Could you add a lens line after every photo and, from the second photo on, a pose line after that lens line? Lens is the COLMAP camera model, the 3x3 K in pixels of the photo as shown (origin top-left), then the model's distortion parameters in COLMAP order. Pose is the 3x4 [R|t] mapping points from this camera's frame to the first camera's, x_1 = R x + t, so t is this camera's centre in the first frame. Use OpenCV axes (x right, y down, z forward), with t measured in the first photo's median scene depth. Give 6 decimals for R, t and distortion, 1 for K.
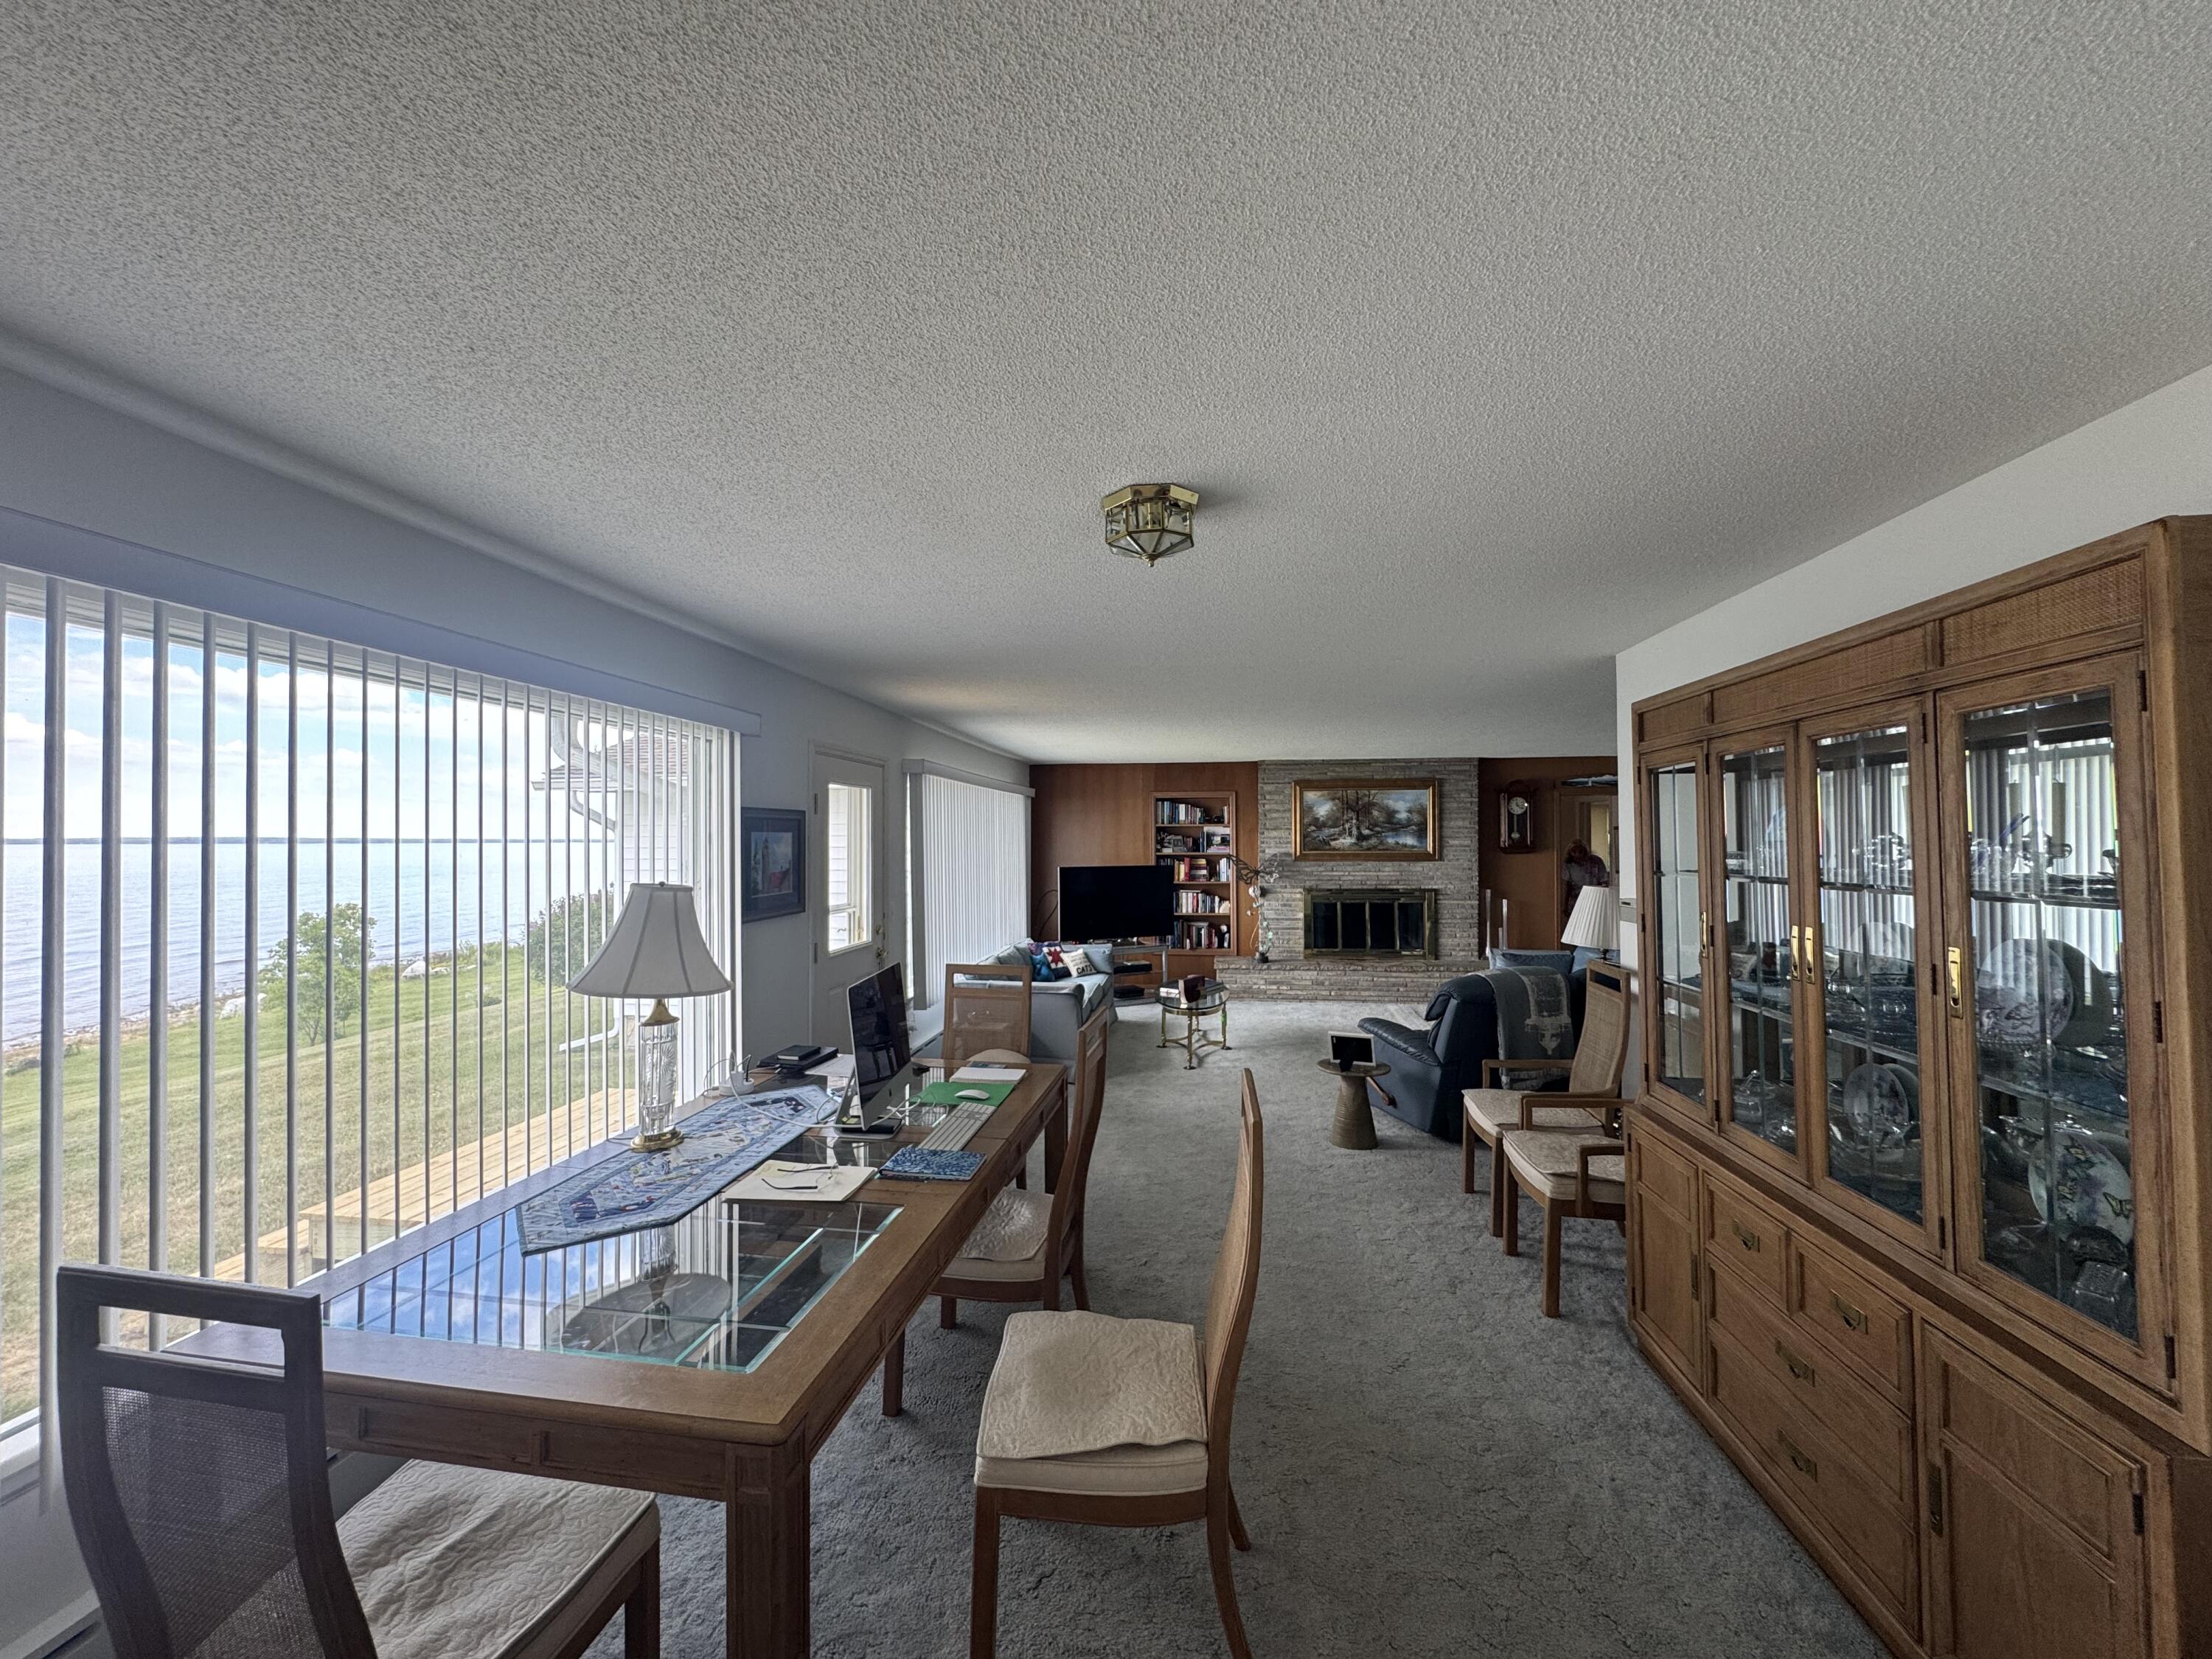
lens RADIAL K [[877.6, 0, 1103.5], [0, 877.6, 829.9], [0, 0, 1]] dist [-0.001506, -0.000158]
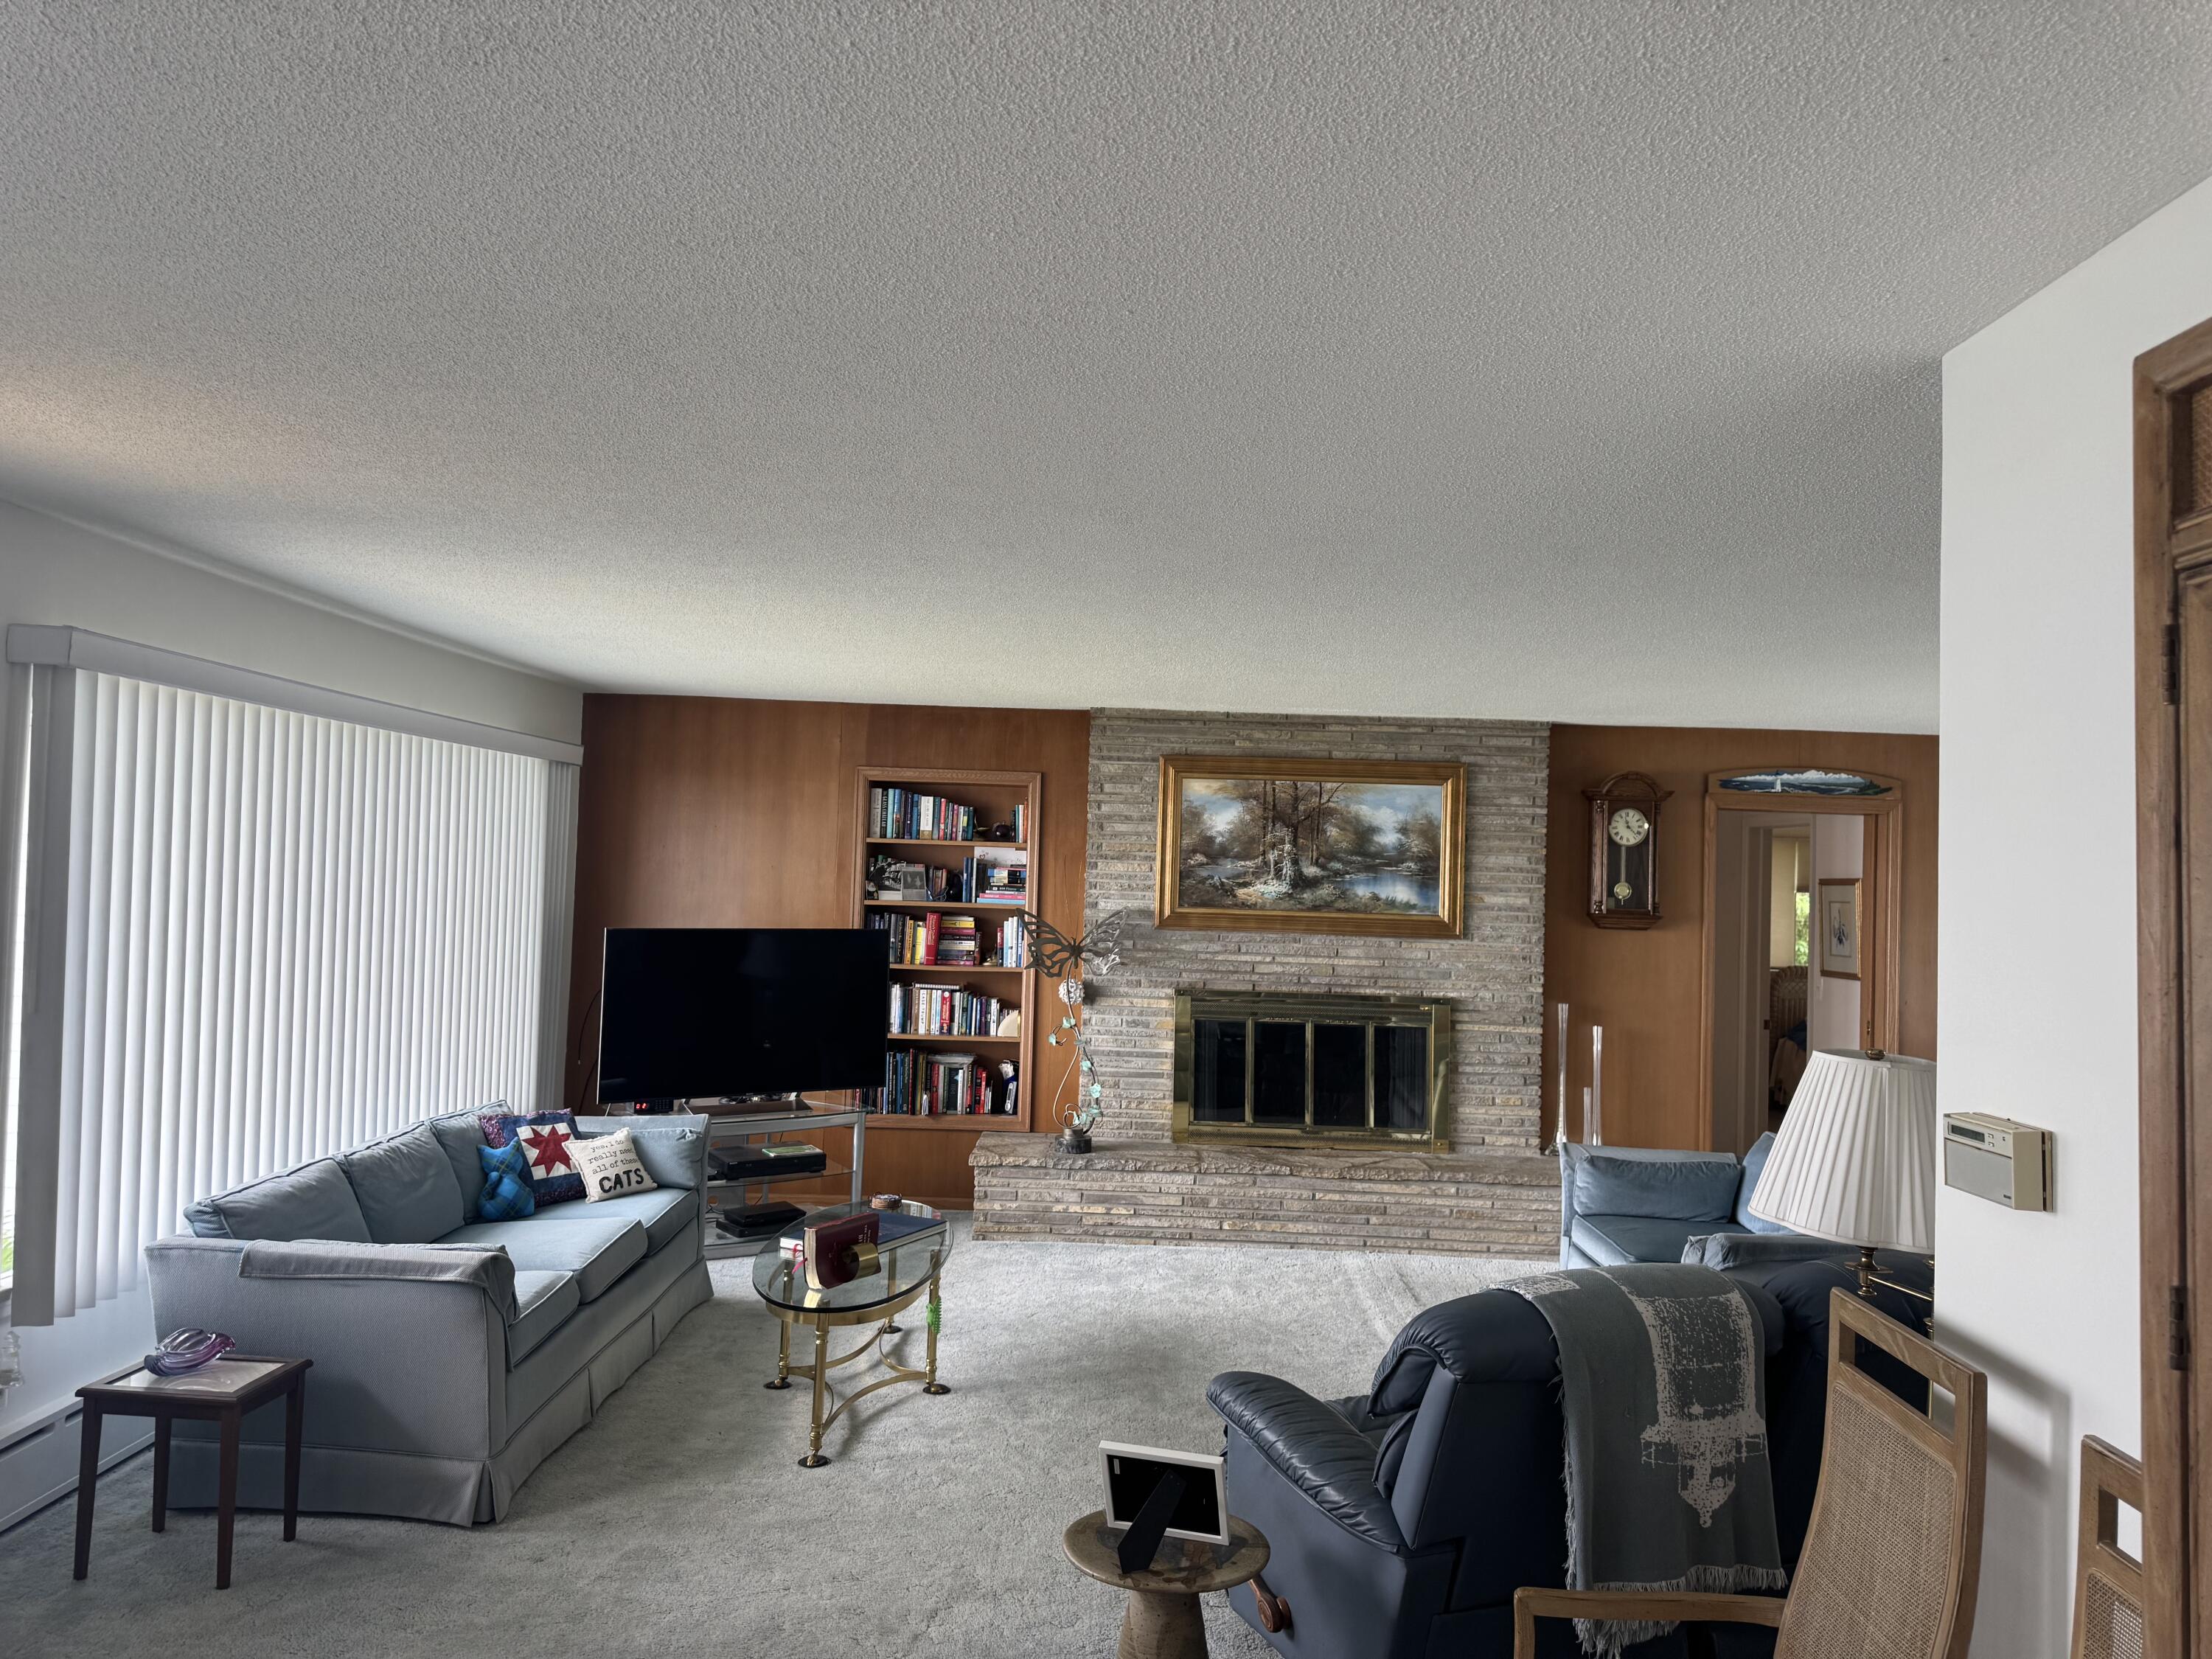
lens RADIAL K [[1541.0, 0, 1109.7], [0, 1541.0, 821.0], [0, 0, 1]] dist [0.193023, -0.366705]
pose [[0.991685, 0.039228, 0.122563, 0.091388], [-0.036600, 0.999051, -0.023620, -0.000776], [-0.123373, 0.018938, 0.992180, 0.197275]]
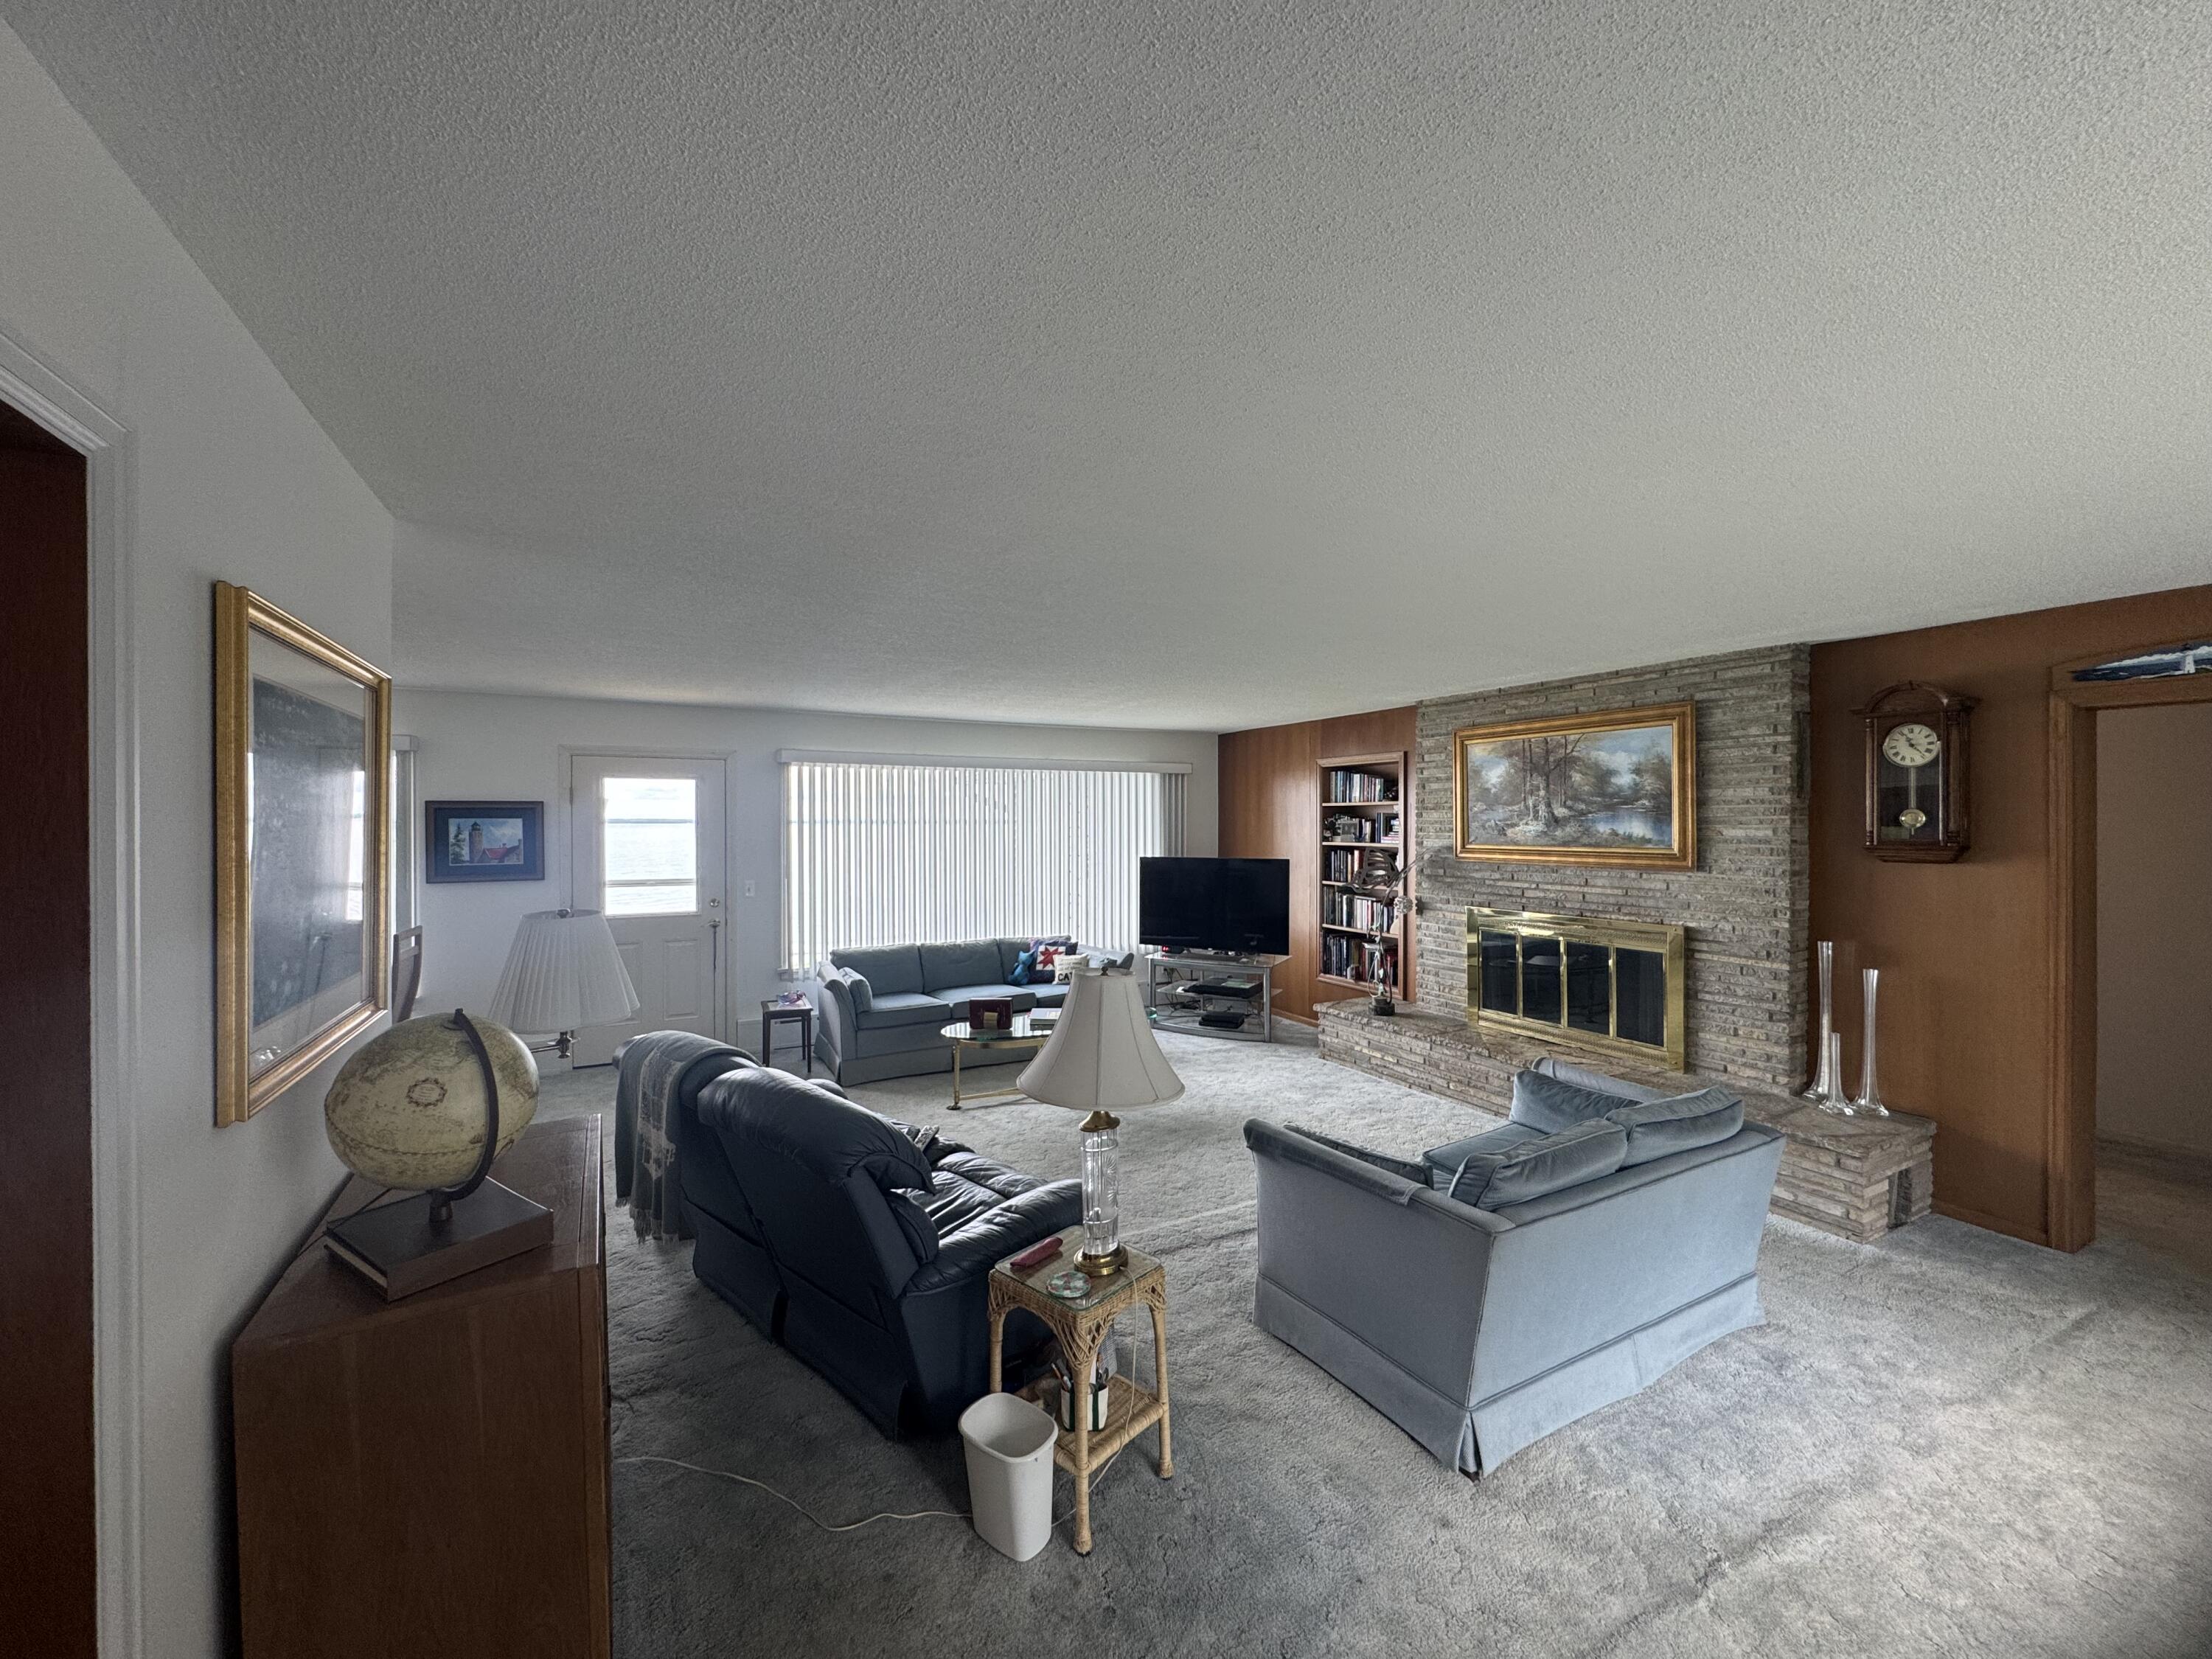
lens RADIAL K [[877.6, 0, 1103.5], [0, 877.6, 829.9], [0, 0, 1]] dist [-0.001506, -0.000158]
pose [[0.581377, 0.009281, -0.813581, 0.581611], [0.008575, 0.999810, 0.017533, 0.001552], [0.813589, -0.017170, 0.581187, 0.451041]]
